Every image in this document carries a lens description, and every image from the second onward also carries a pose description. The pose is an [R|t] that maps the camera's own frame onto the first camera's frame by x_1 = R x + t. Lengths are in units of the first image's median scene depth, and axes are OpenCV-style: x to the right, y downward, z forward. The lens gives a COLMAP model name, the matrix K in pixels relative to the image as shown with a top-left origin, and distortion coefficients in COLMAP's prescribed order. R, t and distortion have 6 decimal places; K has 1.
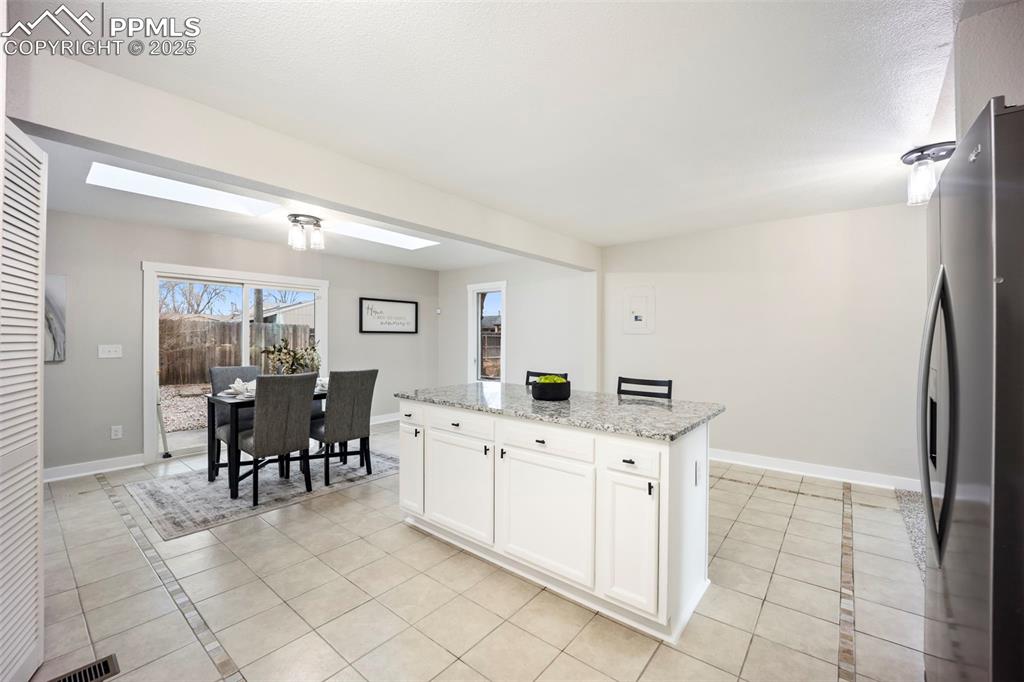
lens RADIAL K [[418.3, 0, 510.2], [0, 418.3, 336.9], [0, 0, 1]] dist [-0.022053, -0.000144]
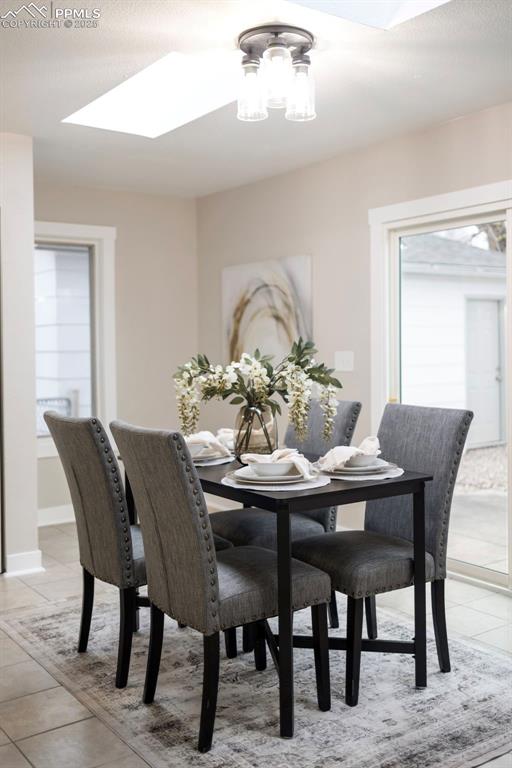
lens RADIAL K [[775.7, 0, 265.2], [0, 775.7, 356.2], [0, 0, 1]] dist [0.002411, 0.000993]
pose [[-0.254969, 0.013365, -0.966857, 0.204812], [0.013947, 0.999851, 0.010143, 0.010577], [0.966849, -0.010899, -0.255118, 1.034085]]
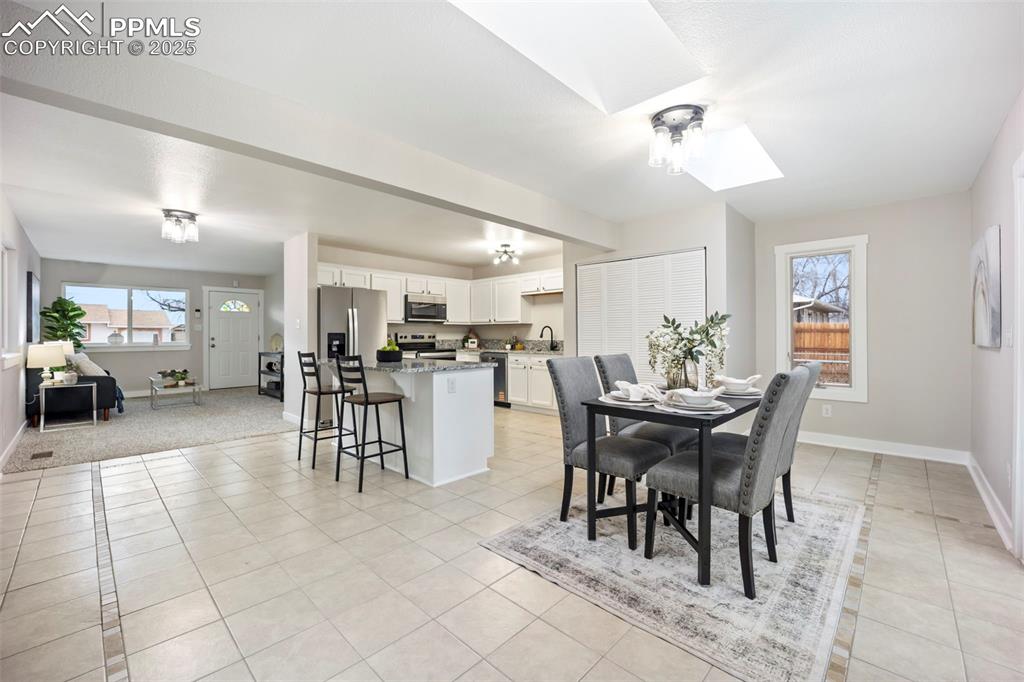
lens RADIAL K [[418.3, 0, 510.2], [0, 418.3, 336.9], [0, 0, 1]] dist [-0.022053, -0.000144]
pose [[-0.996799, -0.000333, 0.079946, -0.264810], [-0.000327, 1.000000, 0.000091, 0.033268], [-0.079946, 0.000064, -0.996799, 1.427296]]
